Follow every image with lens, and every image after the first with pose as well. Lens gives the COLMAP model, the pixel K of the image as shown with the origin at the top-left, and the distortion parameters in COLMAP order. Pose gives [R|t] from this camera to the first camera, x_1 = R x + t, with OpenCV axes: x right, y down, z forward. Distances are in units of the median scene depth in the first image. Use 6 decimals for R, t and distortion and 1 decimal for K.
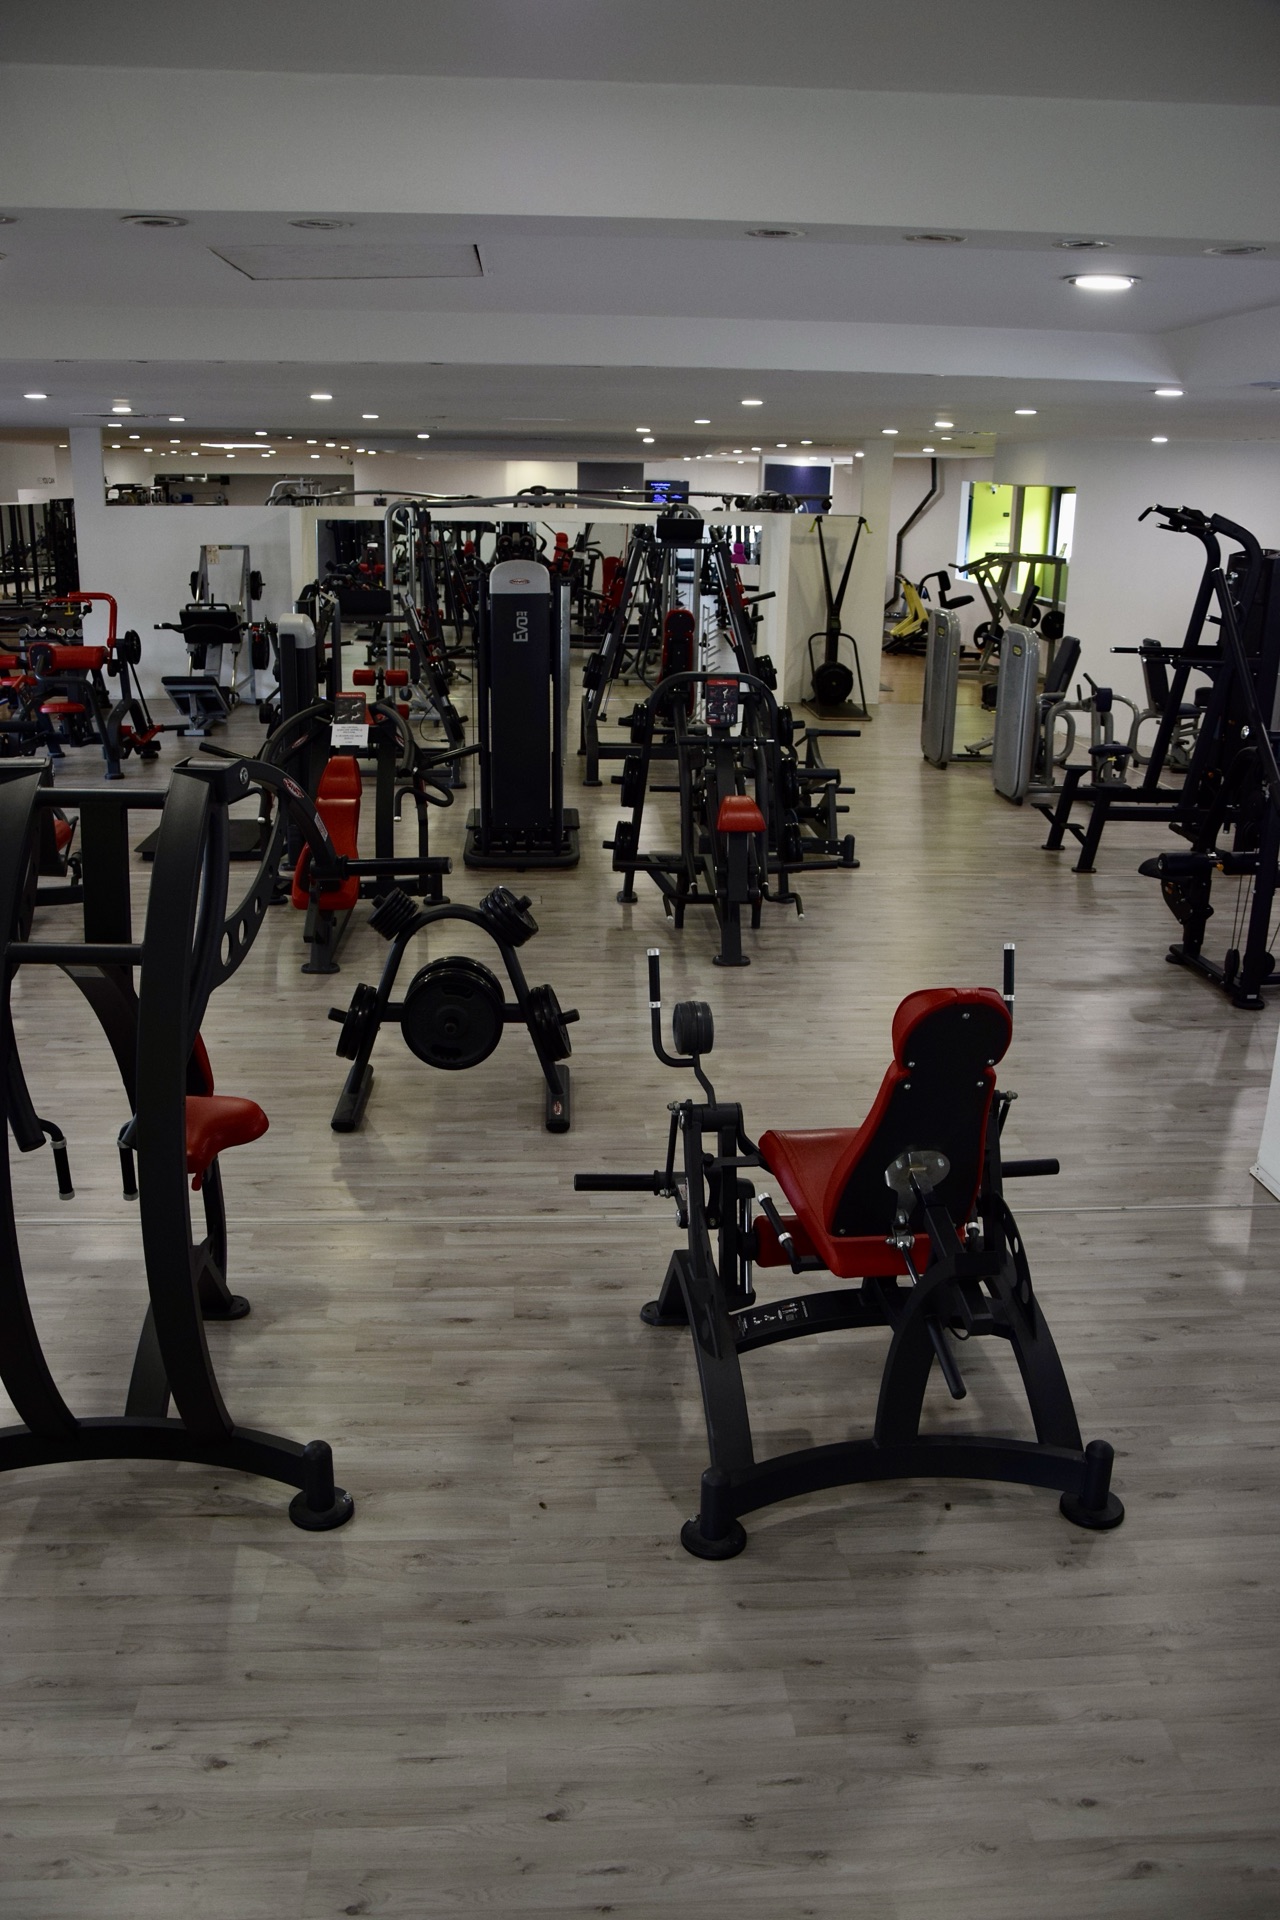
lens RADIAL K [[1536.5, 0, 640.0], [0, 1536.5, 960.0], [0, 0, 1]] dist [-0.166262, 0.126982]
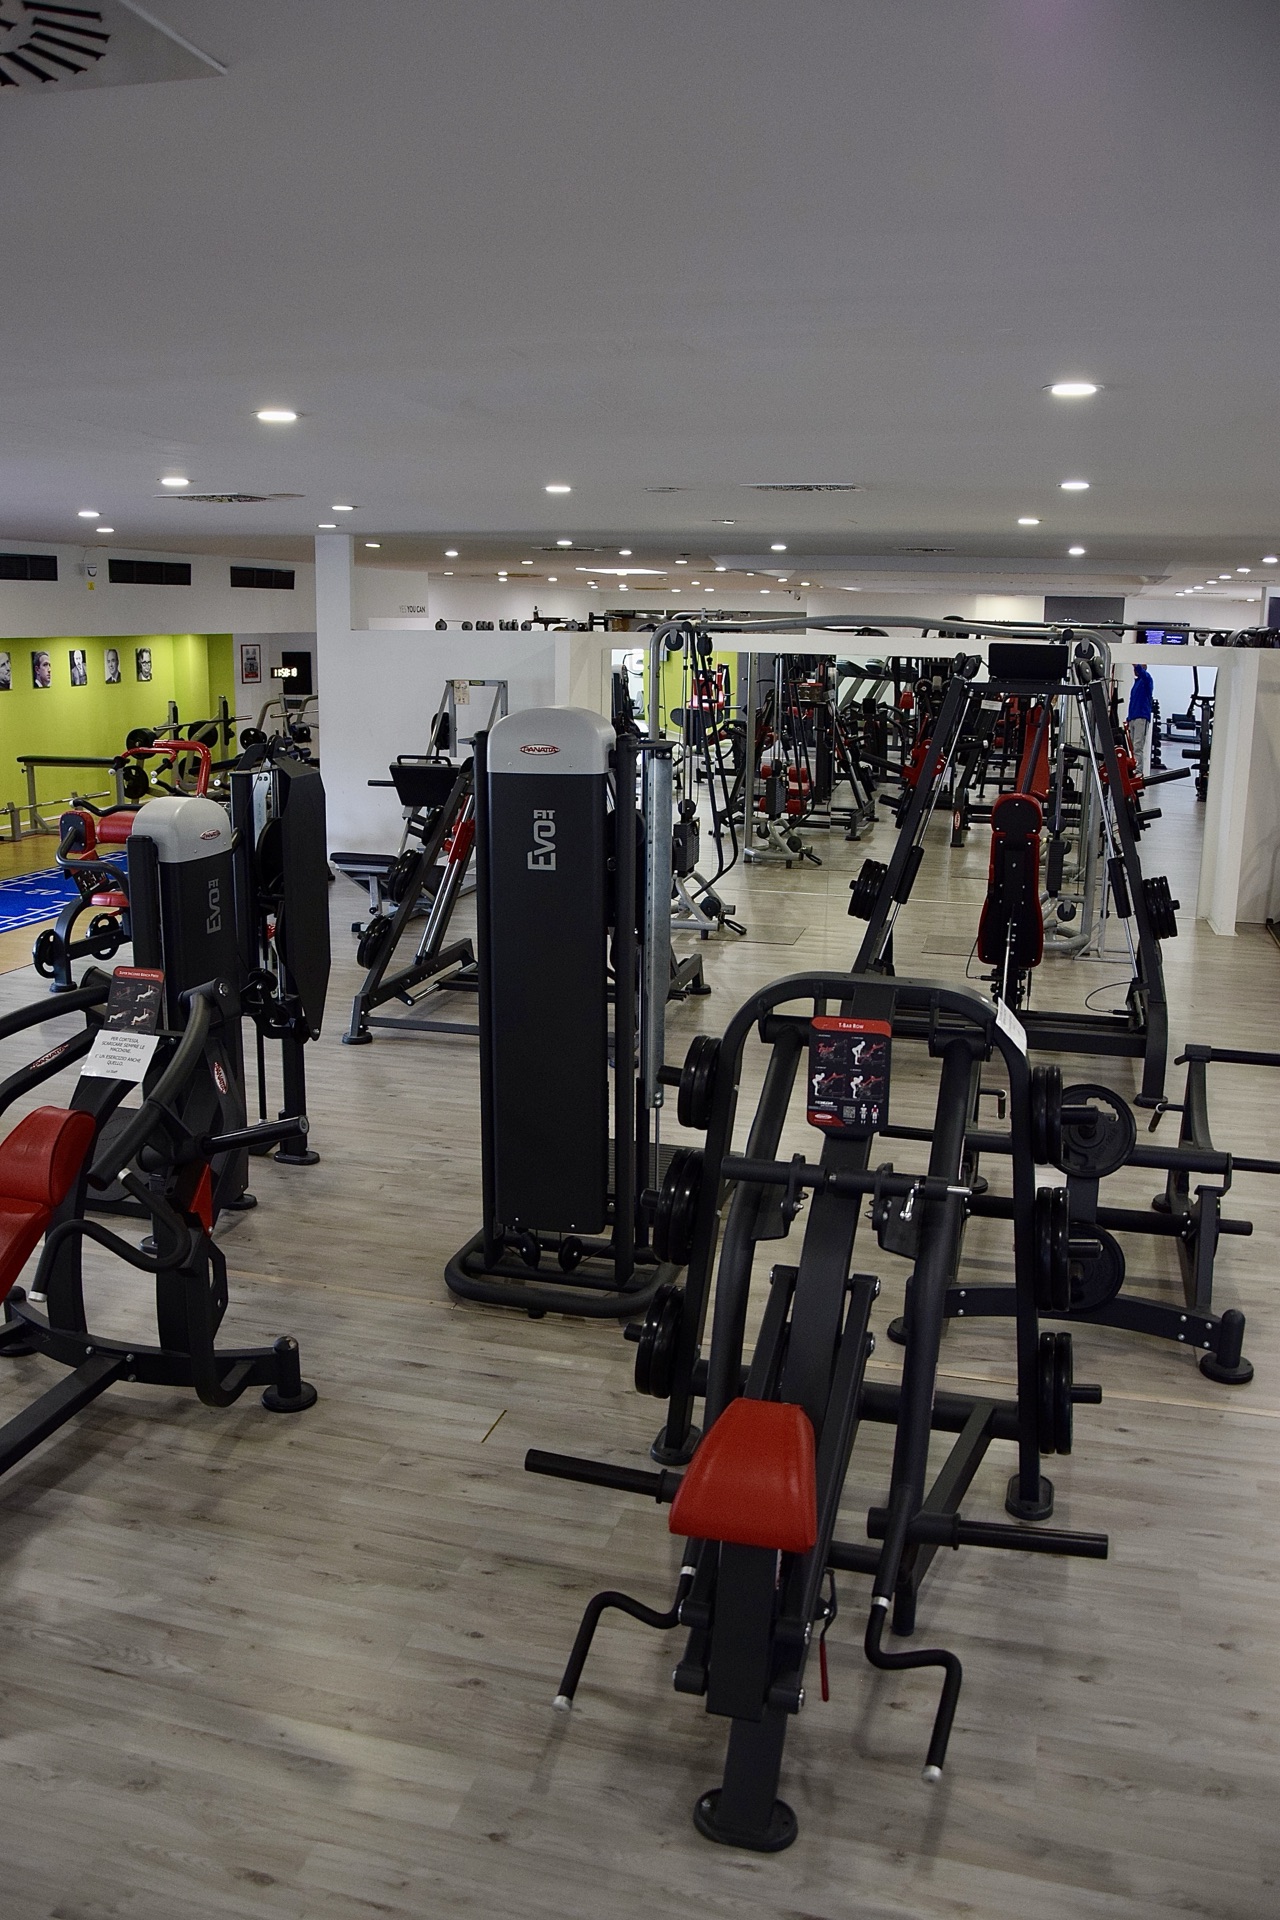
lens RADIAL K [[1491.8, 0, 640.9], [0, 1491.8, 986.9], [0, 0, 1]] dist [-0.160732, 0.121339]
pose [[0.940167, 0.071318, -0.333167, 0.078970], [-0.094734, 0.994007, -0.054551, -0.101621], [0.327280, 0.082849, 0.941288, 0.384974]]
